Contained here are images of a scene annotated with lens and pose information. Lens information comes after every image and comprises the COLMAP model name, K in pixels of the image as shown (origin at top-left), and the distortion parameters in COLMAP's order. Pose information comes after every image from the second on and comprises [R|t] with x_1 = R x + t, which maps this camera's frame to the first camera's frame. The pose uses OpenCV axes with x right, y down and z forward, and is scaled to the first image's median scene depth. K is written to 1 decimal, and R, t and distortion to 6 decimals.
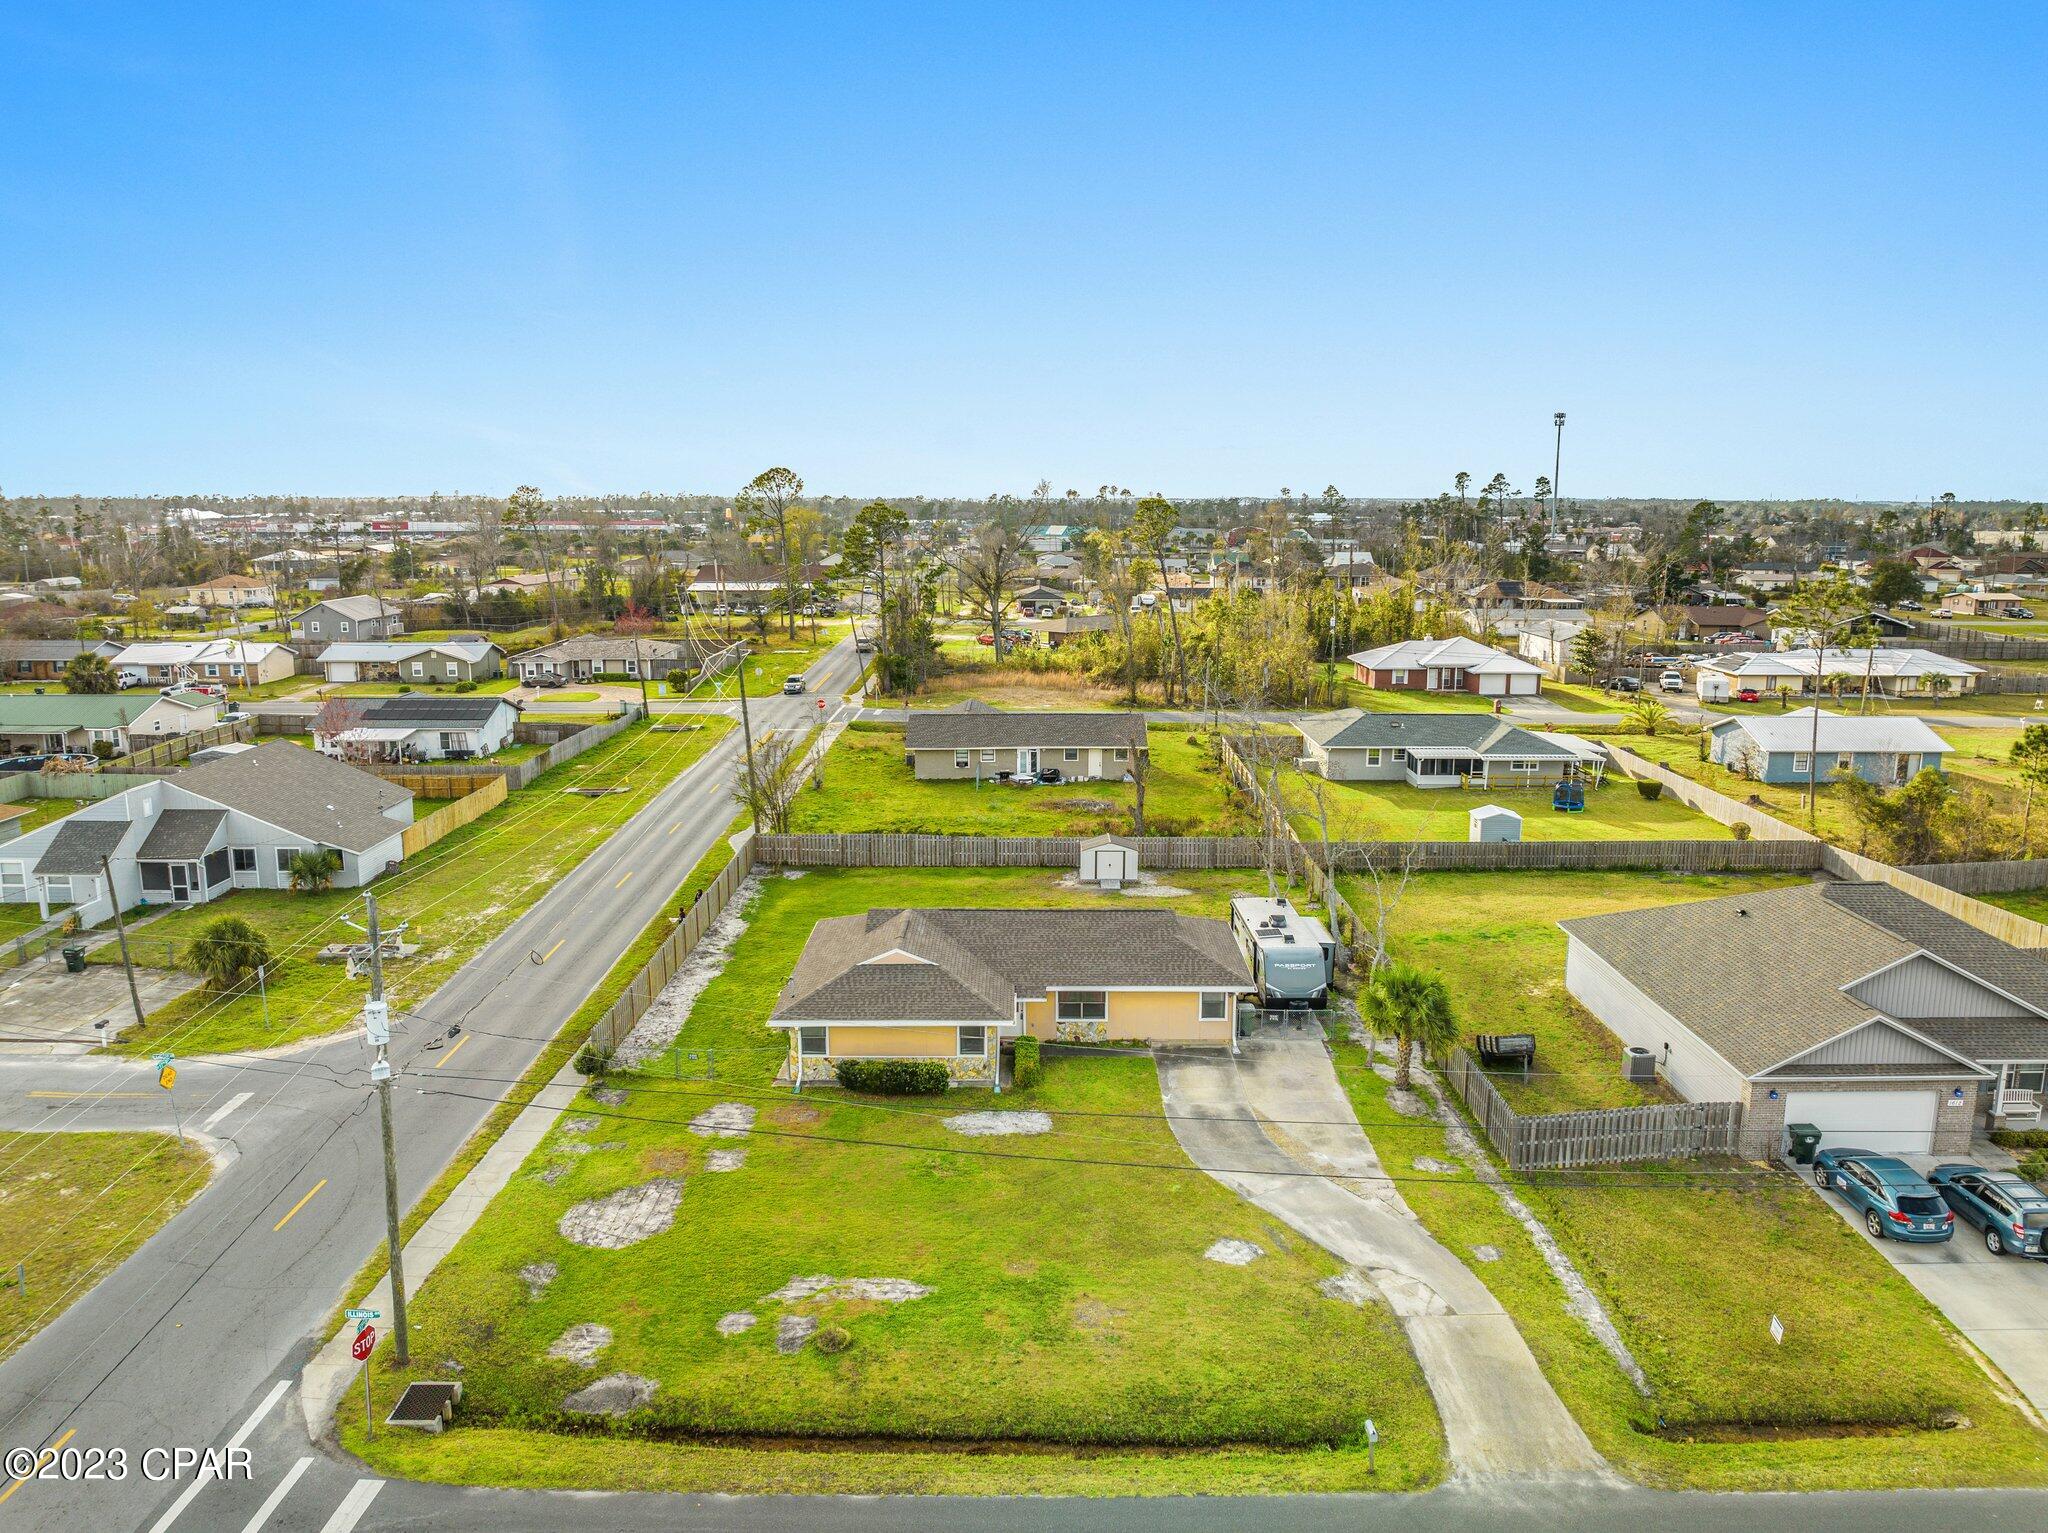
lens RADIAL K [[1455.3, 0, 1028.9], [0, 1455.3, 759.3], [0, 0, 1]] dist [-0.050907, 0.024374]
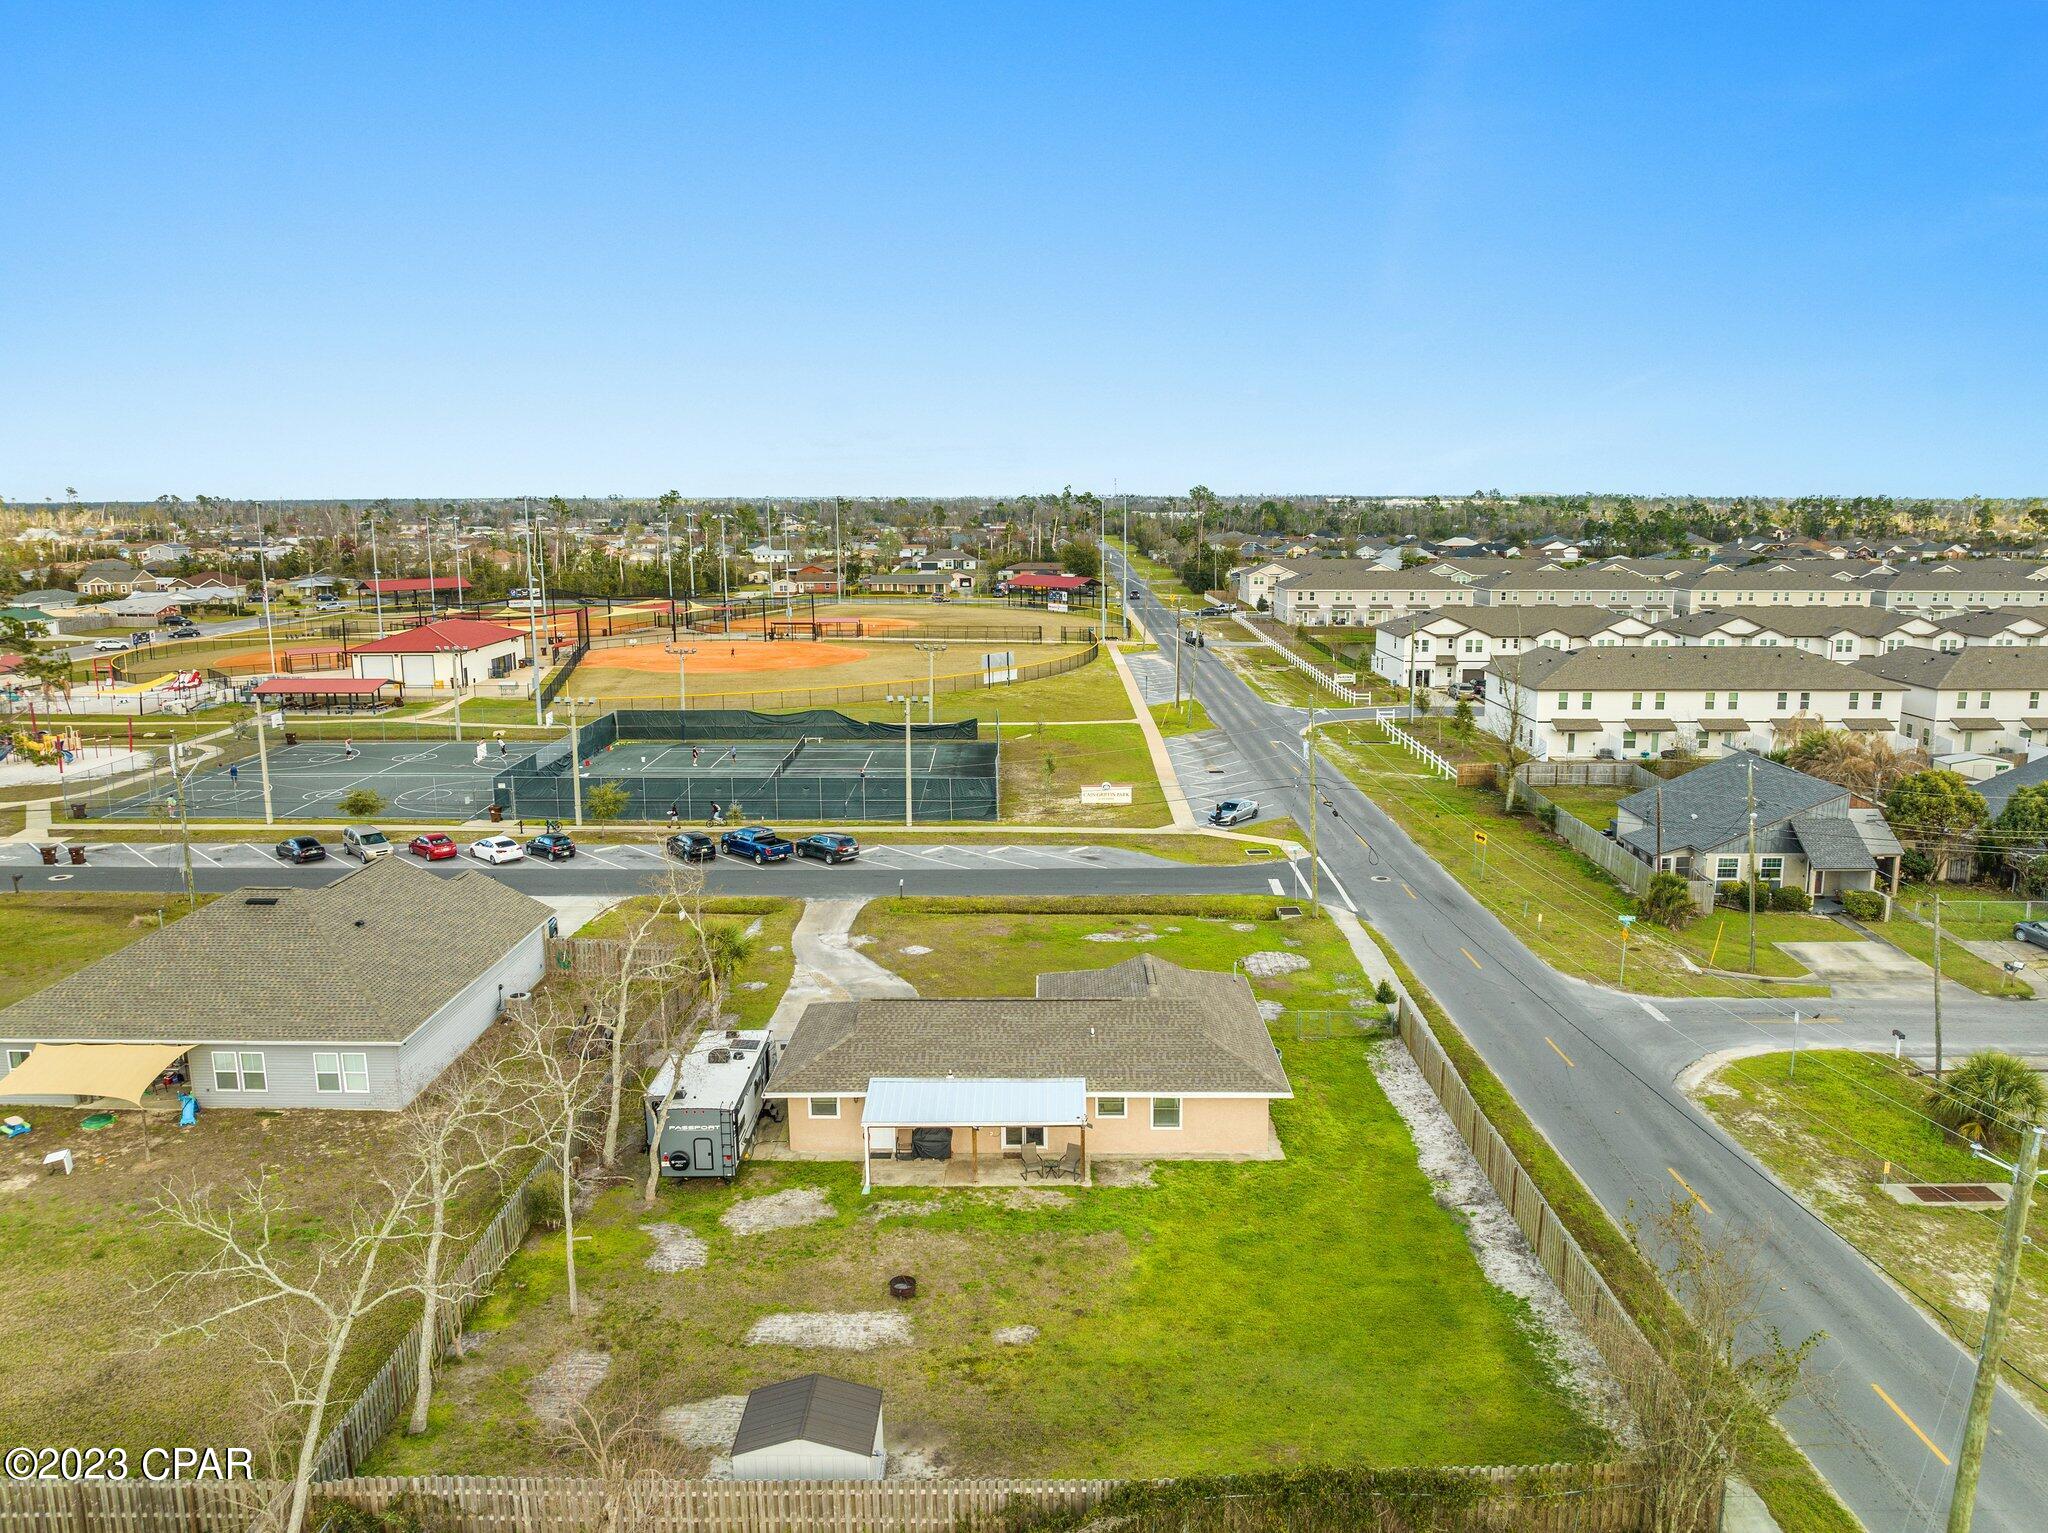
lens RADIAL K [[1439.2, 0, 1042.7], [0, 1439.2, 767.3], [0, 0, 1]] dist [-0.041840, -0.000637]
pose [[-0.999987, -0.000208, 0.005168, -0.019162], [0.001654, 0.933871, 0.357606, -0.390698], [-0.004901, 0.357610, -0.933858, 1.984300]]
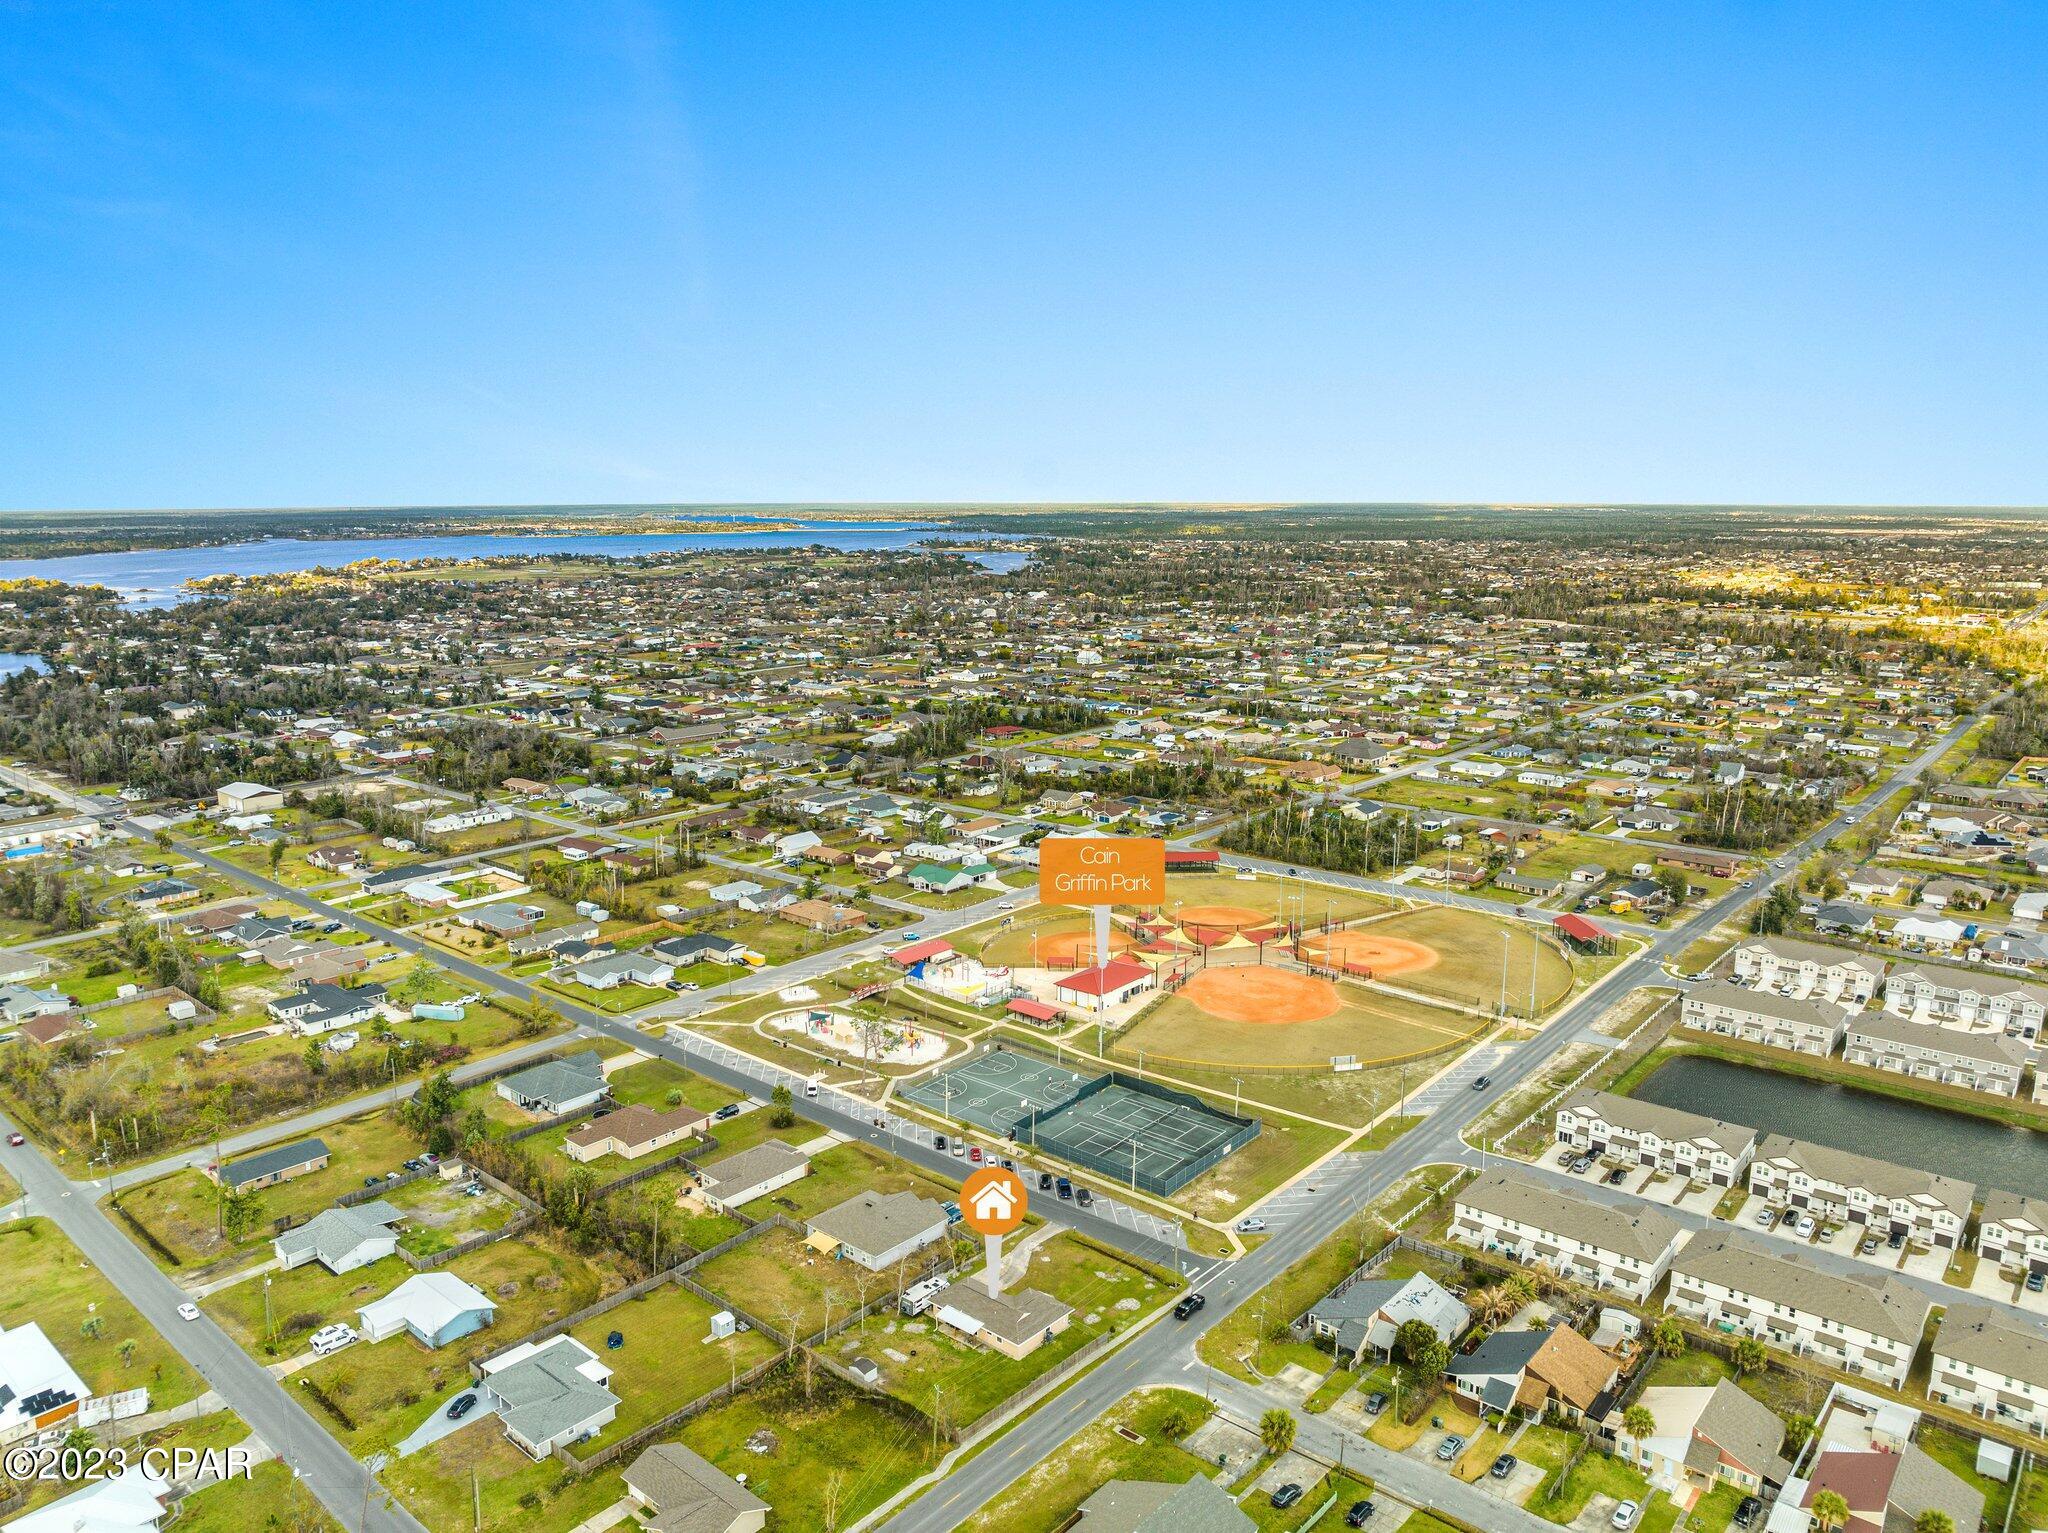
lens RADIAL K [[1442.5, 0, 1008.6], [0, 1442.5, 765.8], [0, 0, 1]] dist [-0.040149, -0.002052]
pose [[-0.752099, -0.118990, 0.648219, -2.411262], [0.122412, 0.941230, 0.314805, -2.486583], [-0.647582, 0.316114, -0.693332, 3.344218]]
